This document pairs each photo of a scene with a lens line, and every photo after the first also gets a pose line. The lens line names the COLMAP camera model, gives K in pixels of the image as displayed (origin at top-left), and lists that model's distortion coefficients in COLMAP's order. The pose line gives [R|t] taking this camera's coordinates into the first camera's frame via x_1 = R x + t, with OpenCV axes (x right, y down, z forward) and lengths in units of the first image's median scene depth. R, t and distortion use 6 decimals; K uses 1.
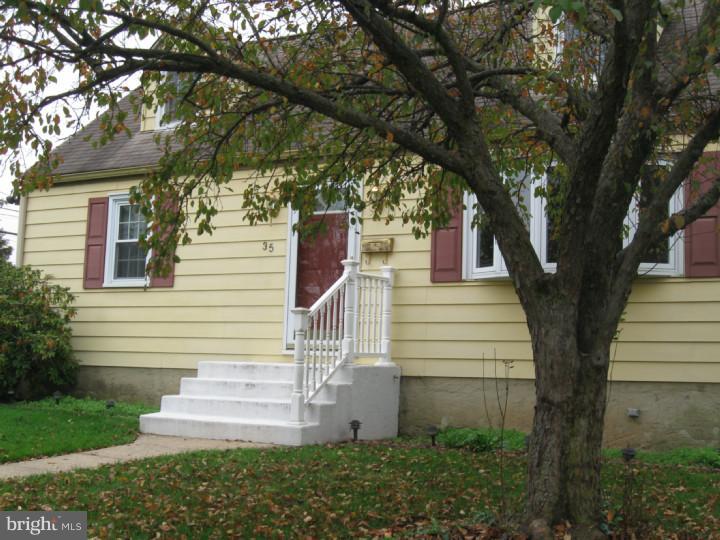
lens RADIAL K [[988.4, 0, 360.0], [0, 988.4, 270.0], [0, 0, 1]] dist [-0.137570, -0.022787]
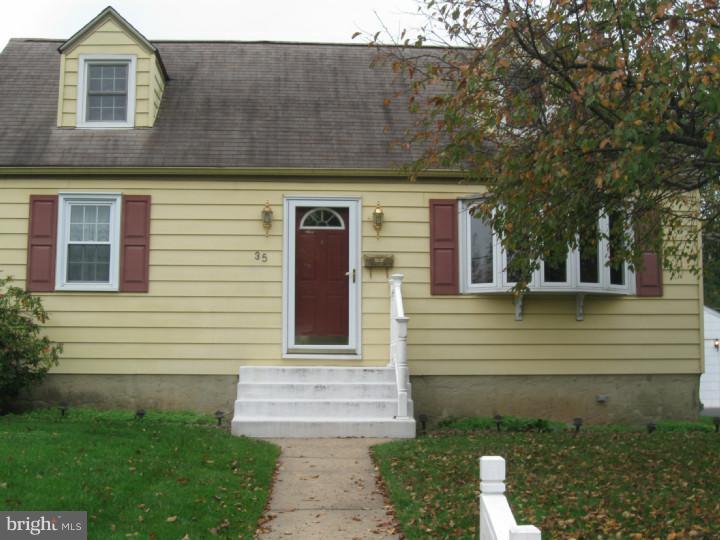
lens RADIAL K [[988.4, 0, 360.0], [0, 988.4, 270.0], [0, 0, 1]] dist [-0.137570, -0.022787]
pose [[0.845547, 0.031615, 0.532965, -0.627808], [-0.031816, 0.999455, -0.008811, -0.003847], [-0.532953, -0.009507, 0.846092, 0.055060]]
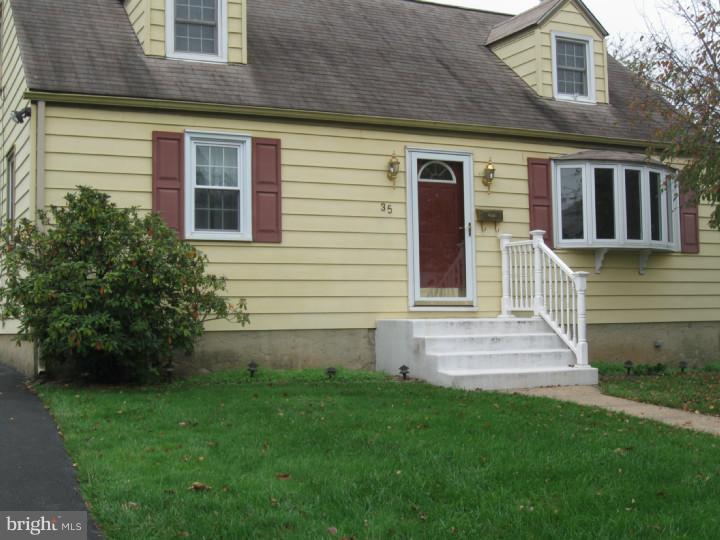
lens RADIAL K [[988.4, 0, 360.0], [0, 988.4, 270.0], [0, 0, 1]] dist [-0.137570, -0.022787]
pose [[0.587540, 0.005097, 0.809179, -1.054090], [-0.052660, 0.998101, 0.031949, 0.010732], [-0.807480, -0.061383, 0.586693, 0.453242]]
